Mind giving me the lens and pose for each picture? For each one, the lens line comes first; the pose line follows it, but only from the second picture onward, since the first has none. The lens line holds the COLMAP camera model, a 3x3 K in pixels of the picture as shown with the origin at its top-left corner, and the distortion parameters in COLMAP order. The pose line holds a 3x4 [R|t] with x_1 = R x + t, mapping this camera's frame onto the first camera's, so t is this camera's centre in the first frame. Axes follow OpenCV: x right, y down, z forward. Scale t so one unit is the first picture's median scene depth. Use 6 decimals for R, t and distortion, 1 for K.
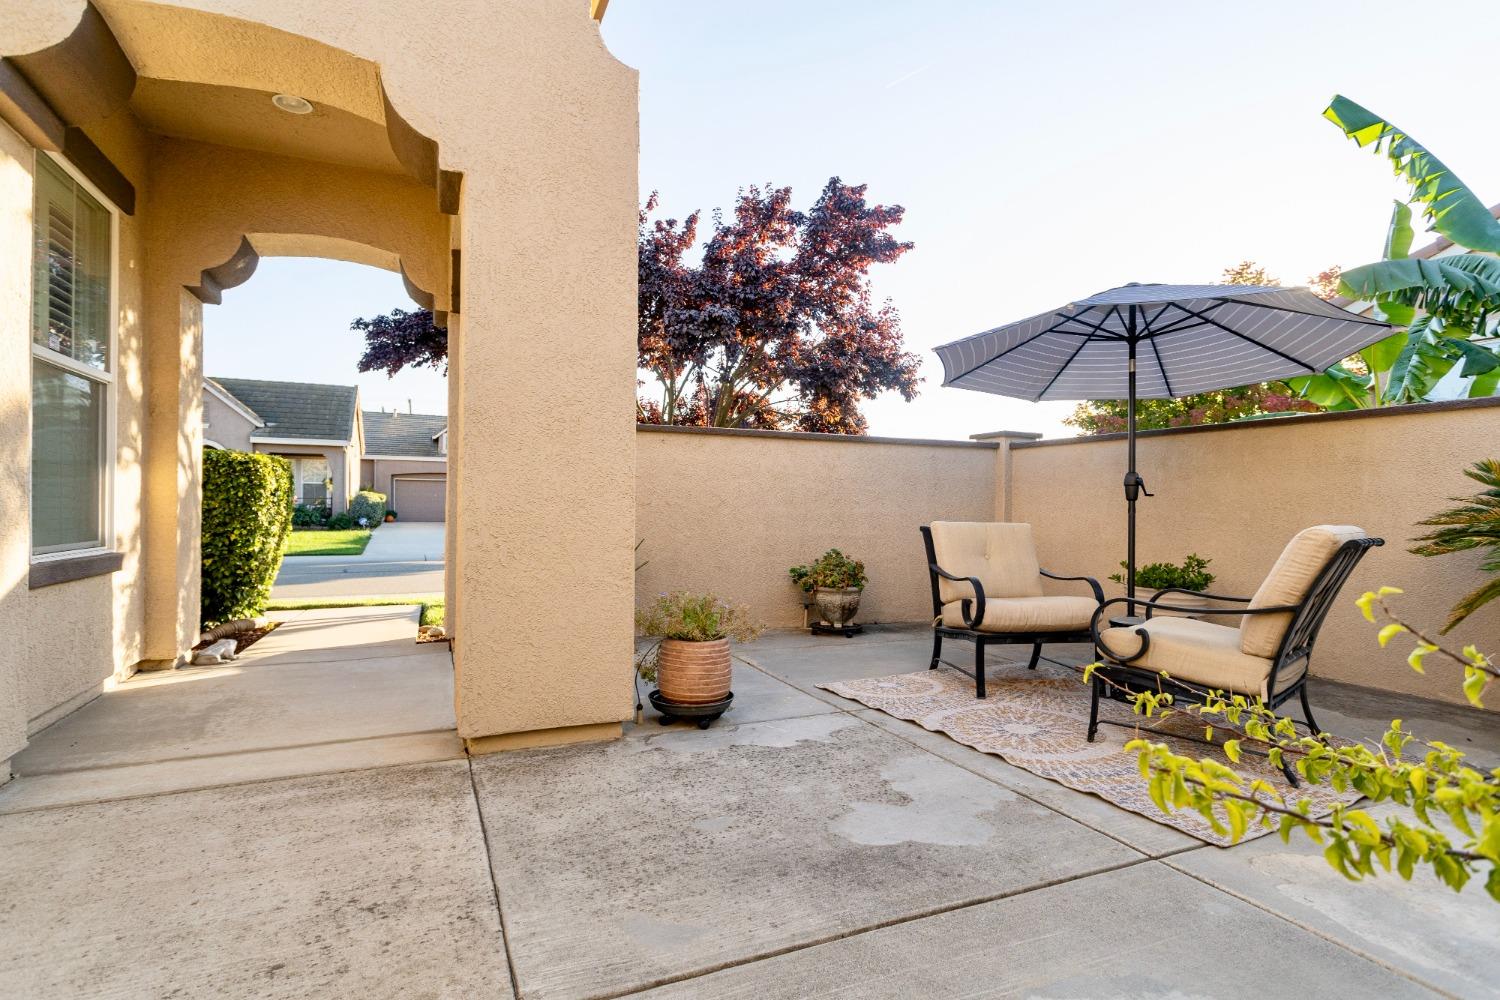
lens RADIAL K [[740.2, 0, 756.1], [0, 740.2, 500.6], [0, 0, 1]] dist [0.003710, -0.001664]
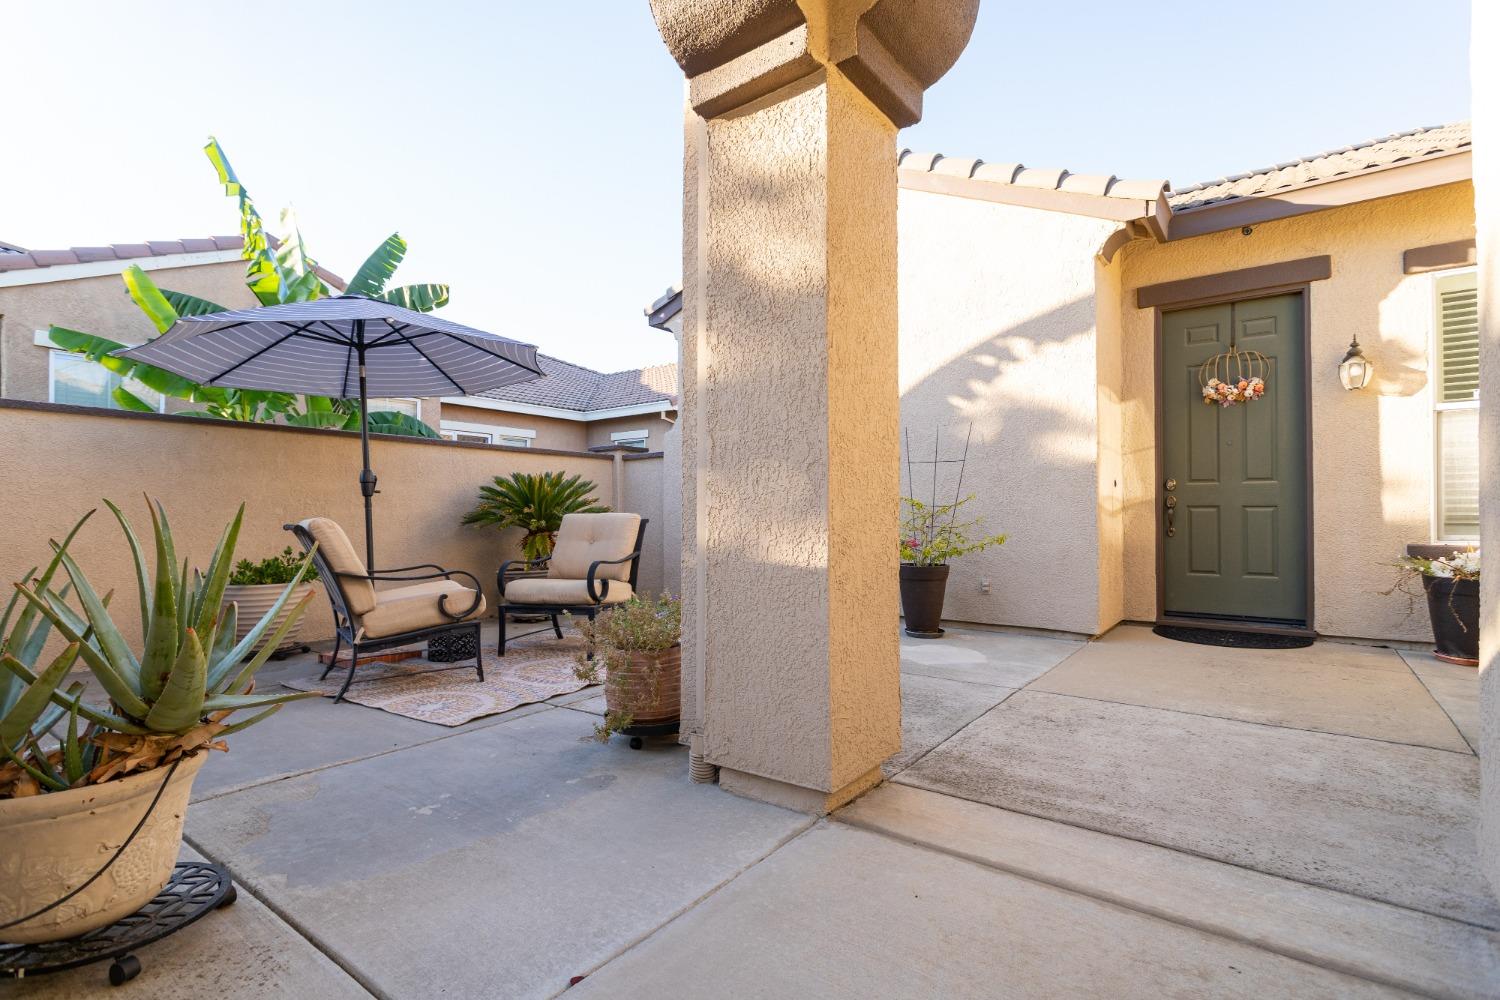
lens RADIAL K [[740.2, 0, 746.6], [0, 740.2, 510.6], [0, 0, 1]] dist [0.003710, -0.001664]
pose [[-0.495565, 0.000228, 0.868571, -1.250245], [-0.011614, 0.999909, -0.006889, 0.039135], [-0.868493, -0.013502, -0.495517, 1.849274]]
